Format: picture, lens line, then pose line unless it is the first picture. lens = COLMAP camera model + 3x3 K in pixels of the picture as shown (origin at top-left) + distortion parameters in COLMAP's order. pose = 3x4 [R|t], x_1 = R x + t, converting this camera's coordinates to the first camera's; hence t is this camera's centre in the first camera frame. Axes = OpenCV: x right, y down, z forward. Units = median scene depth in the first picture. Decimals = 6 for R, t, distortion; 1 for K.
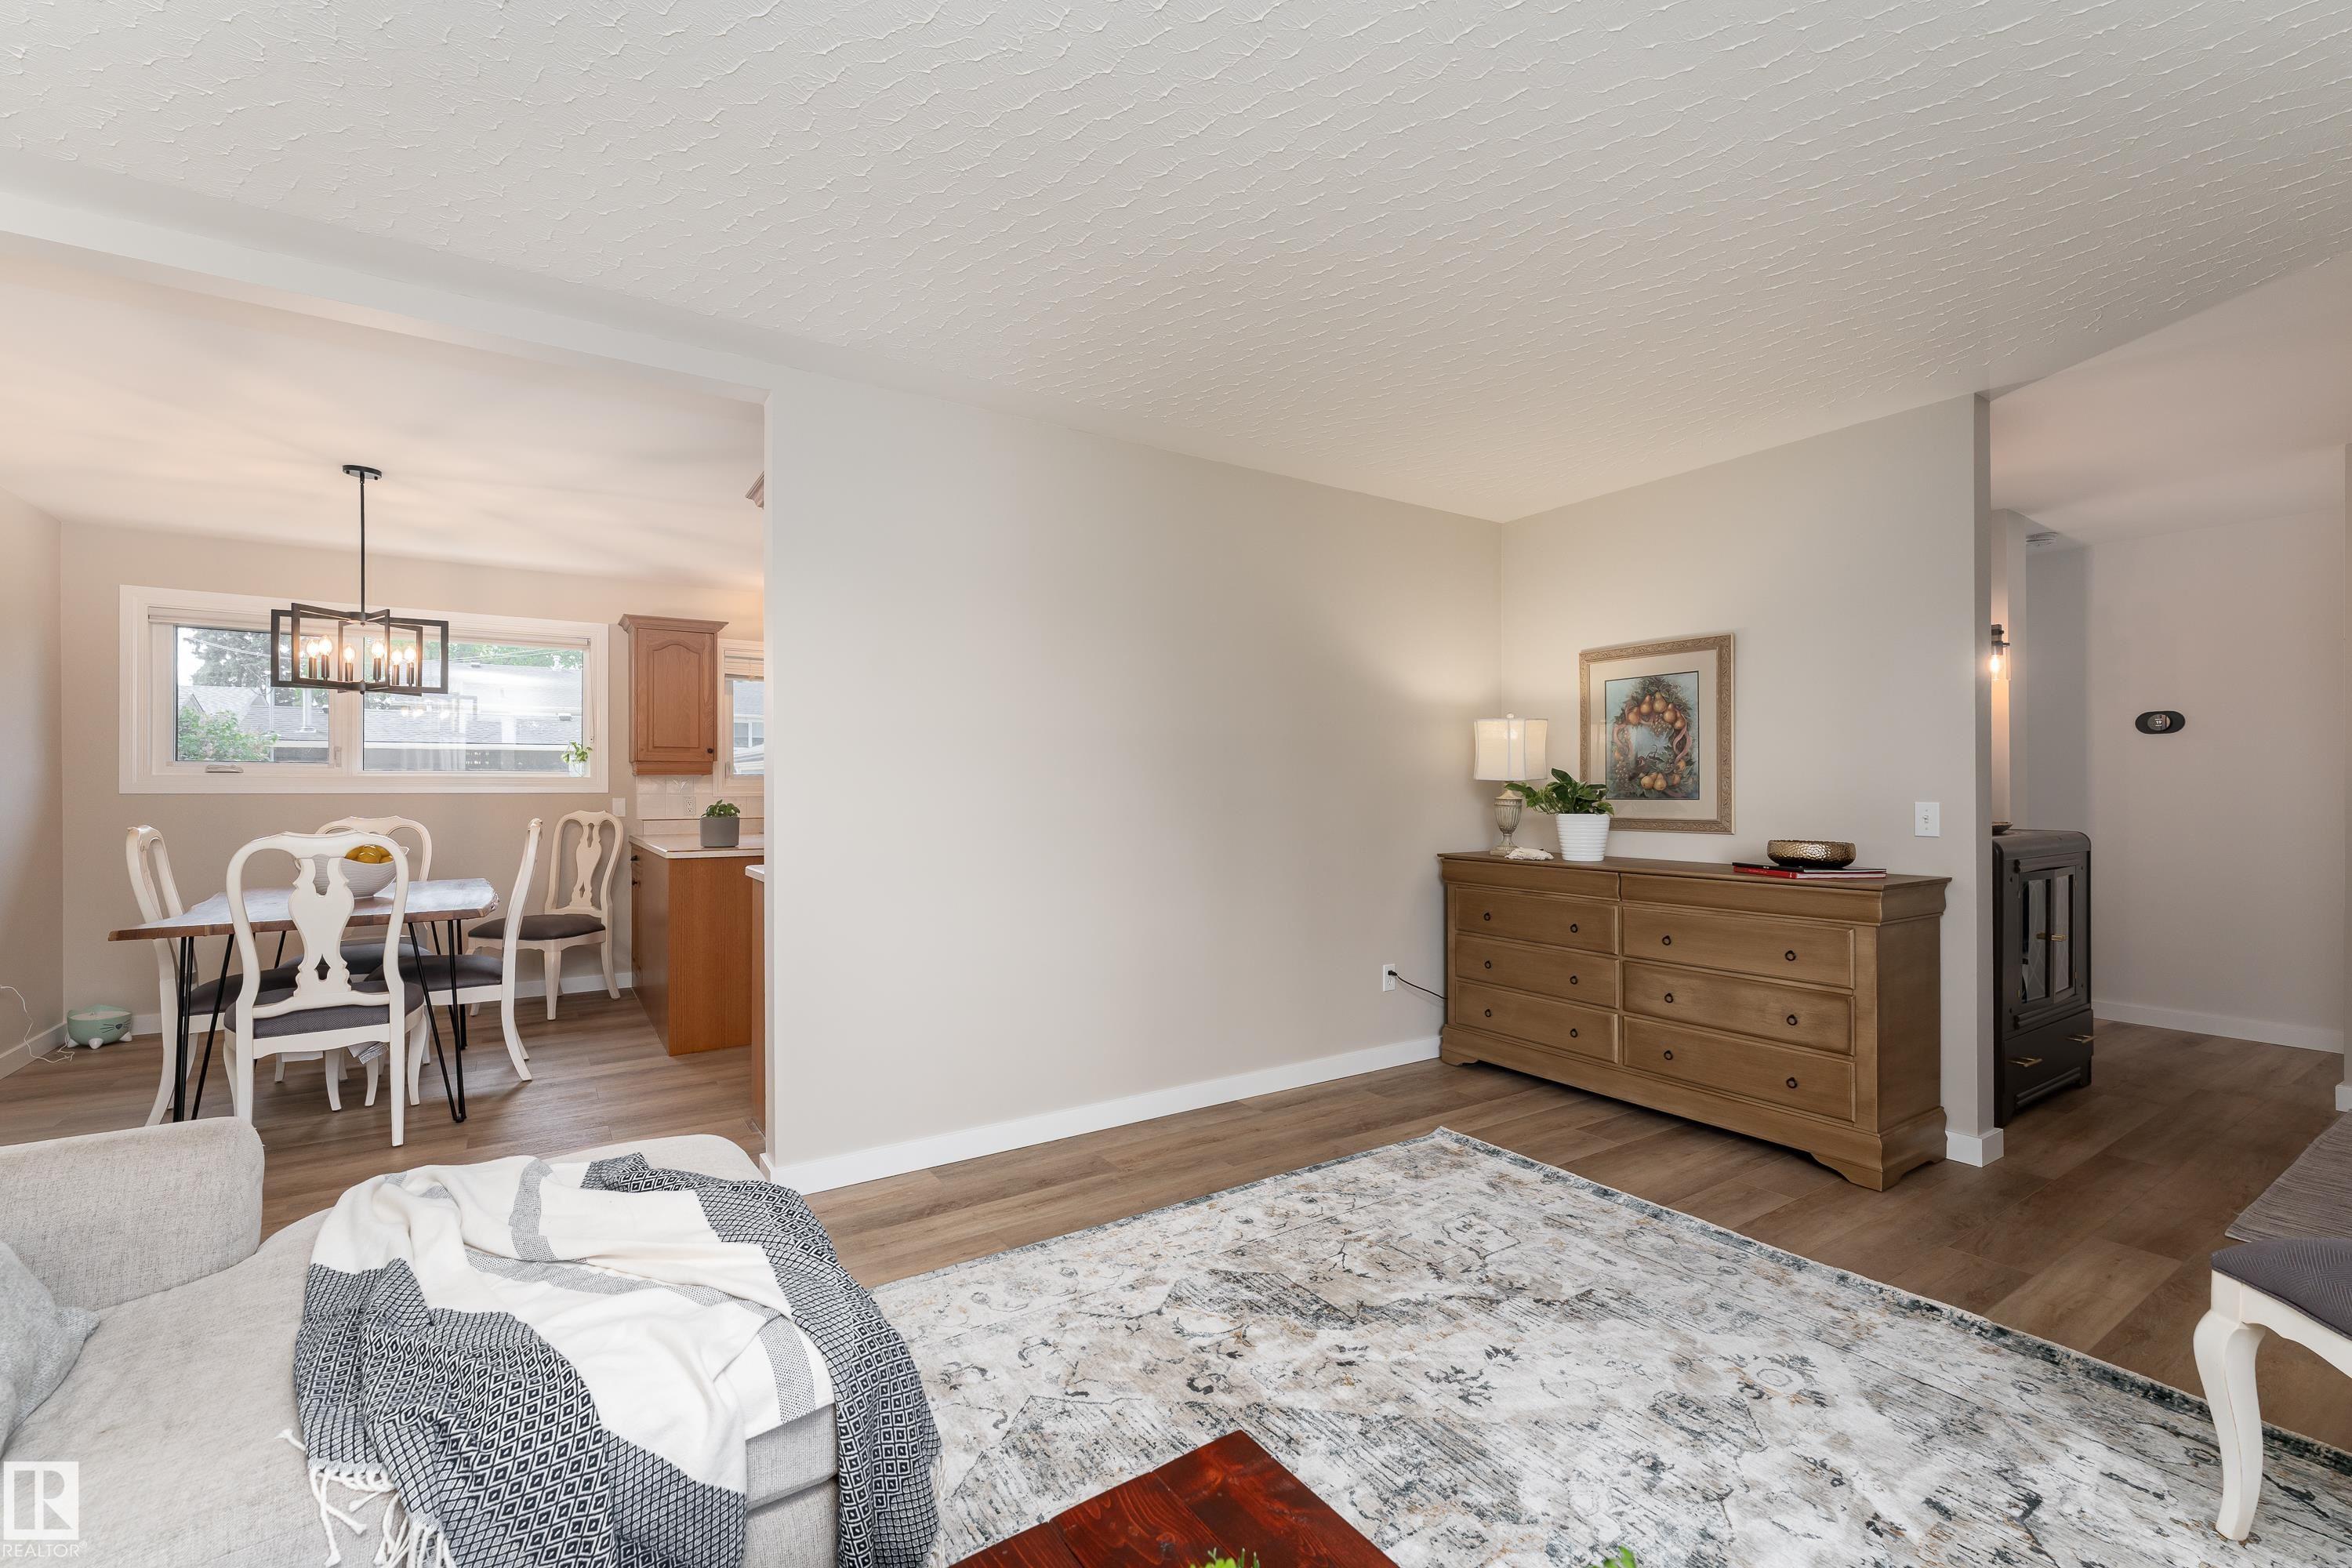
lens RADIAL K [[997.1, 0, 1173.8], [0, 997.1, 789.7], [0, 0, 1]] dist [0.001718, 0.000003]
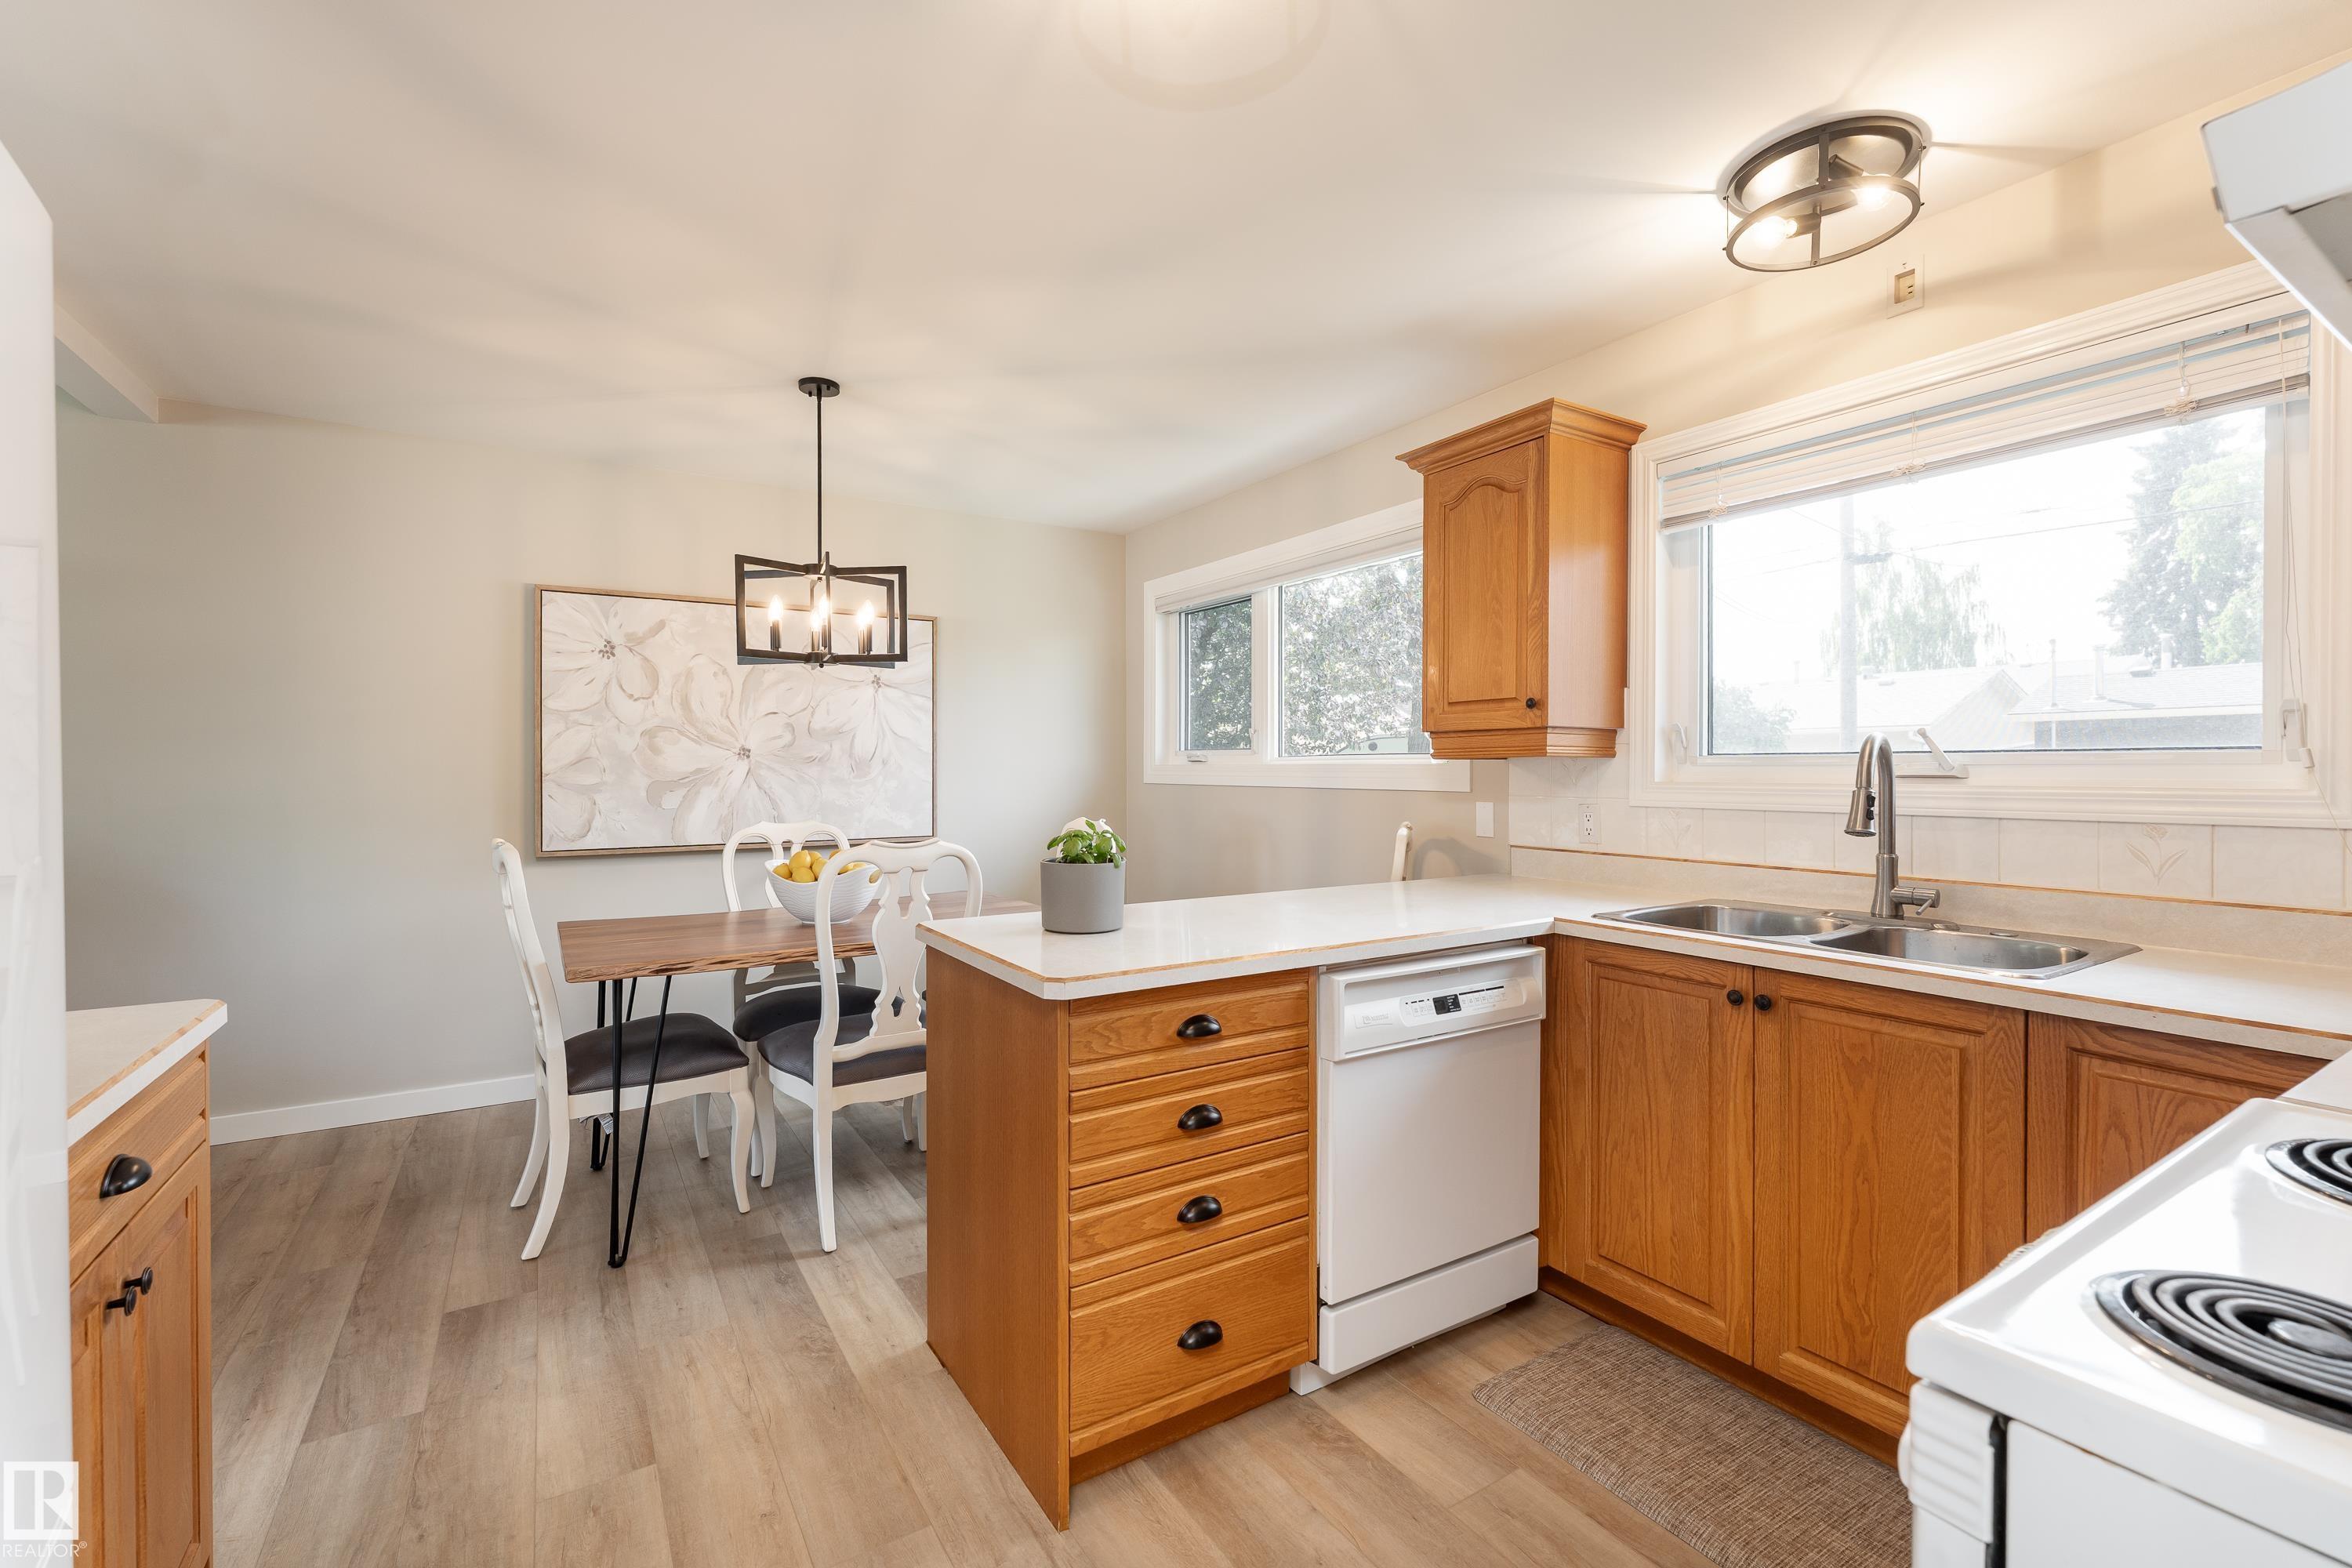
lens RADIAL K [[973.3, 0, 1181.5], [0, 973.3, 773.3], [0, 0, 1]] dist [0.001543, 0.000268]
pose [[-0.014754, 0.007054, -0.999866, -0.042504], [0.000643, 0.999975, 0.007046, -0.016553], [0.999891, -0.000539, -0.014758, 1.294195]]
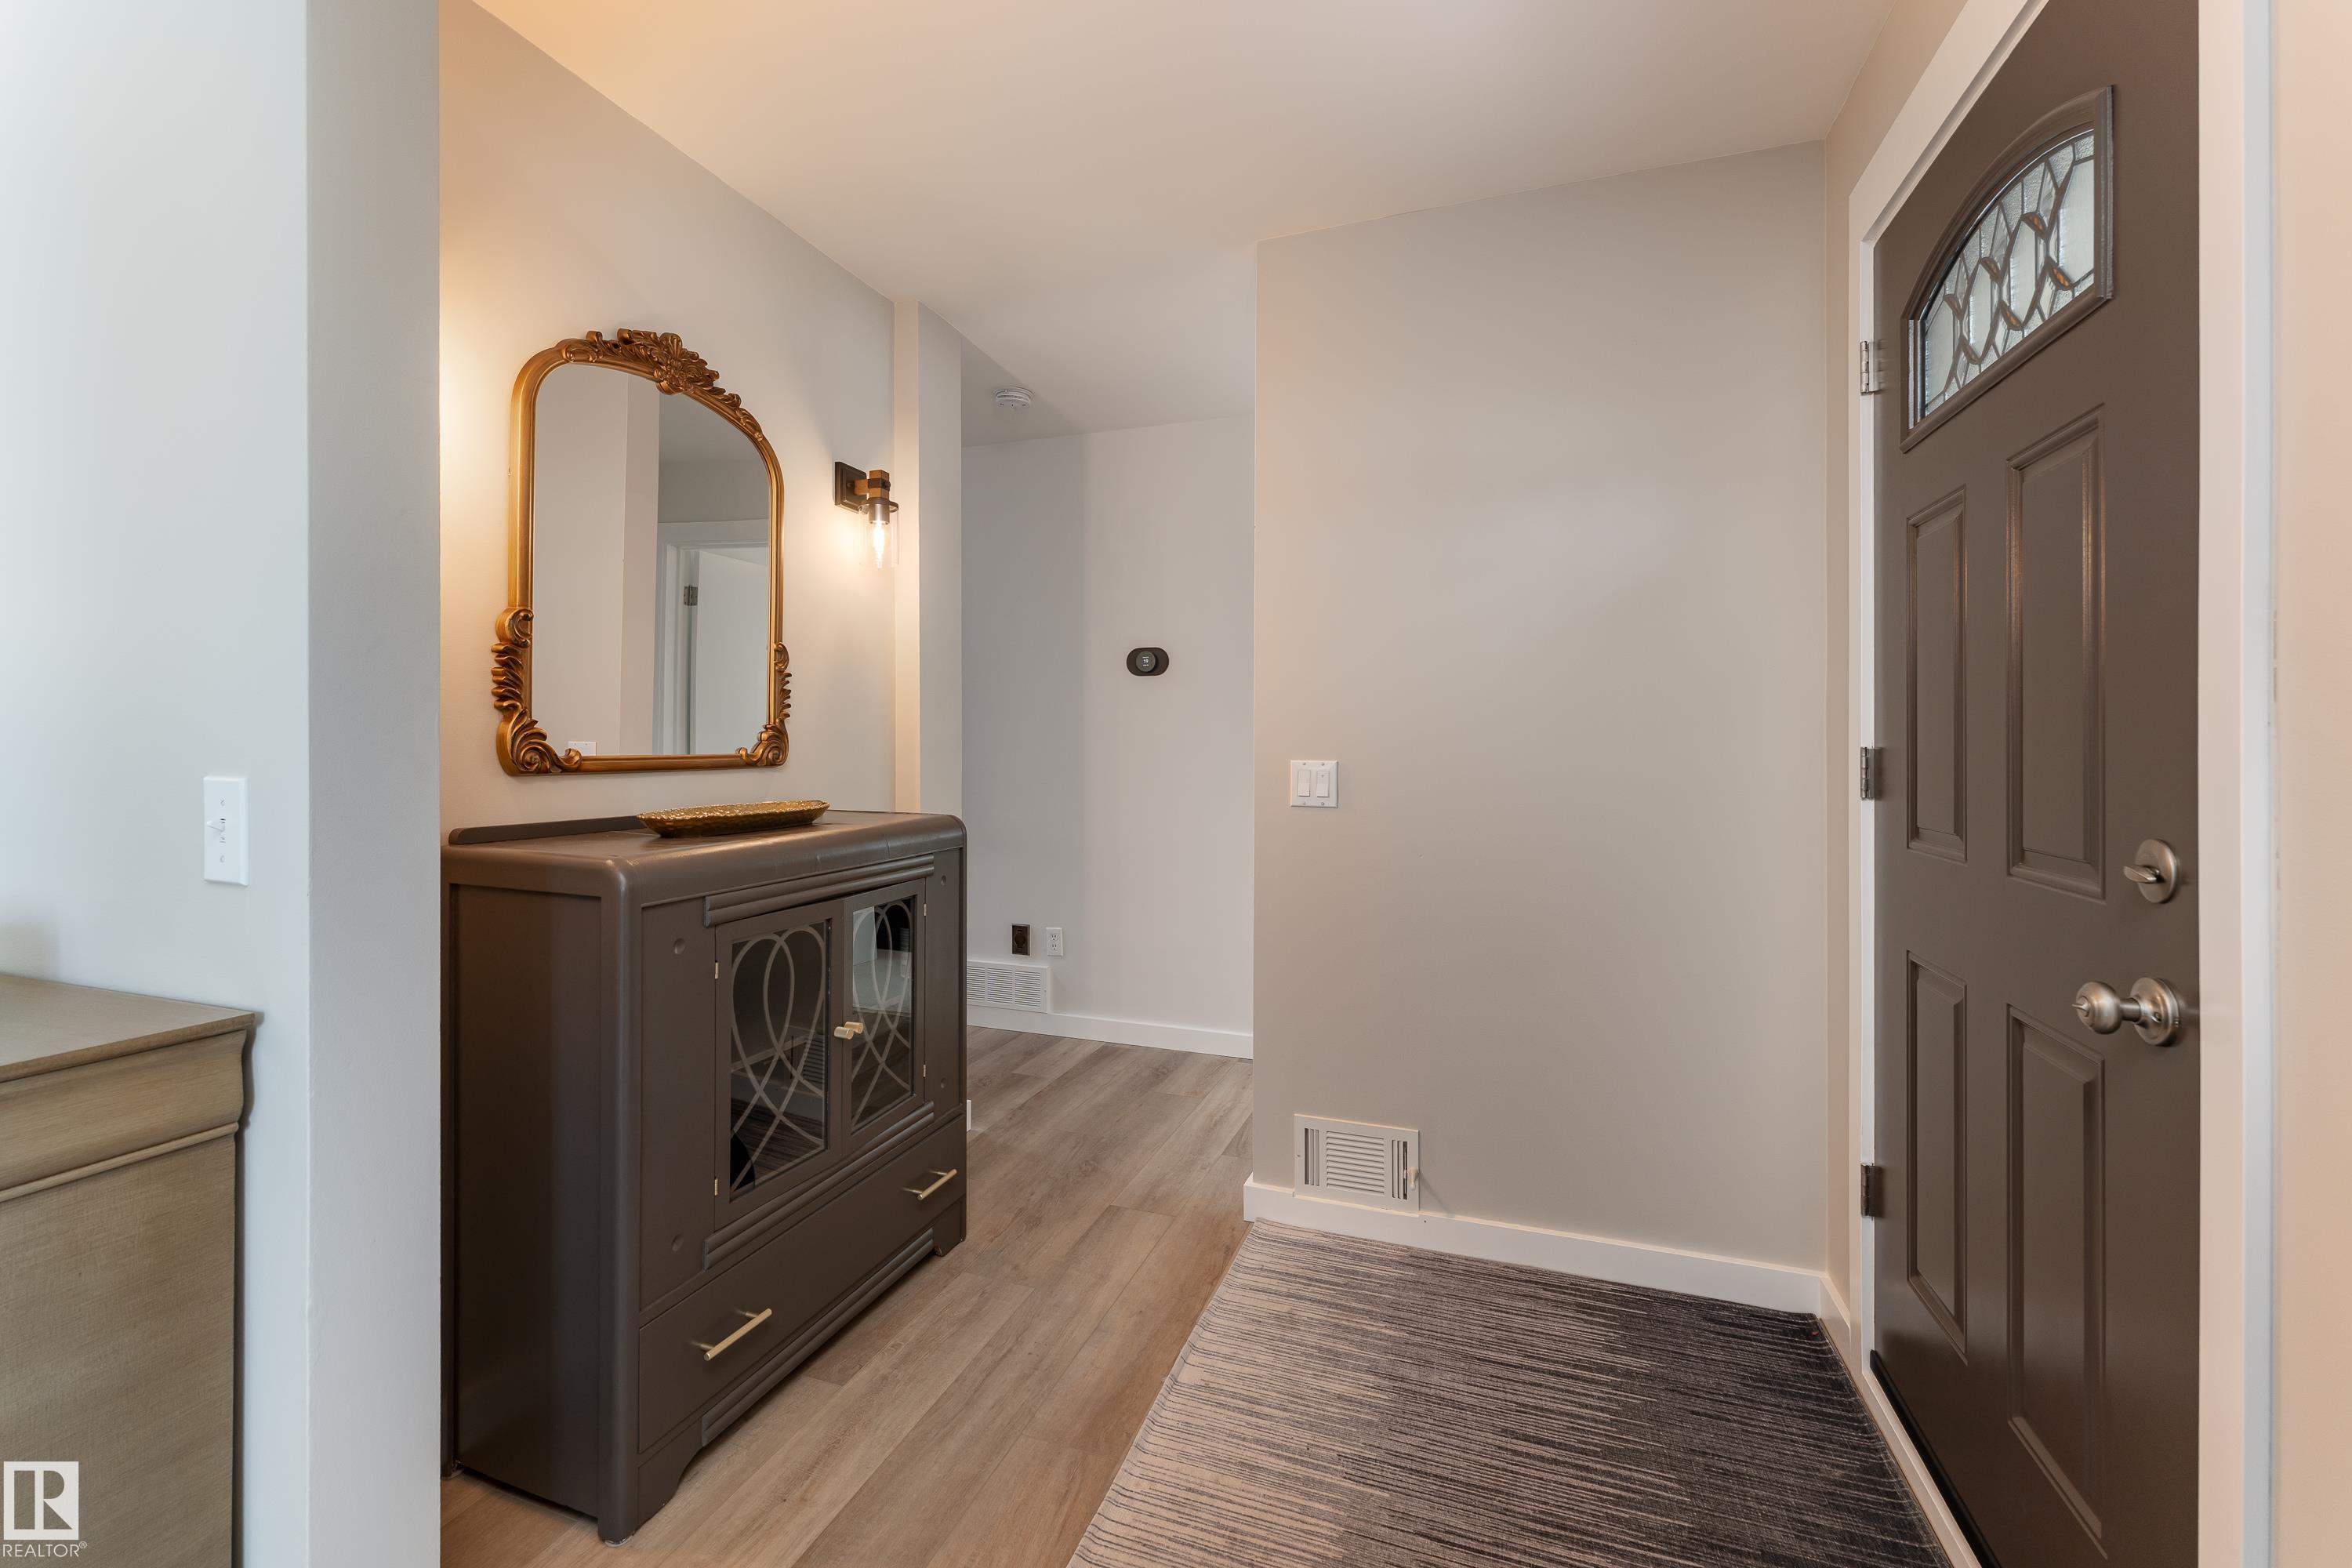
lens RADIAL K [[981.8, 0, 1160.6], [0, 981.8, 740.9], [0, 0, 1]] dist [0.023161, 0.000114]
pose [[0.798085, 0.007483, 0.602499, 0.678079], [-0.003521, 0.999964, -0.007755, 0.002297], [-0.602535, 0.004068, 0.798082, 0.475247]]
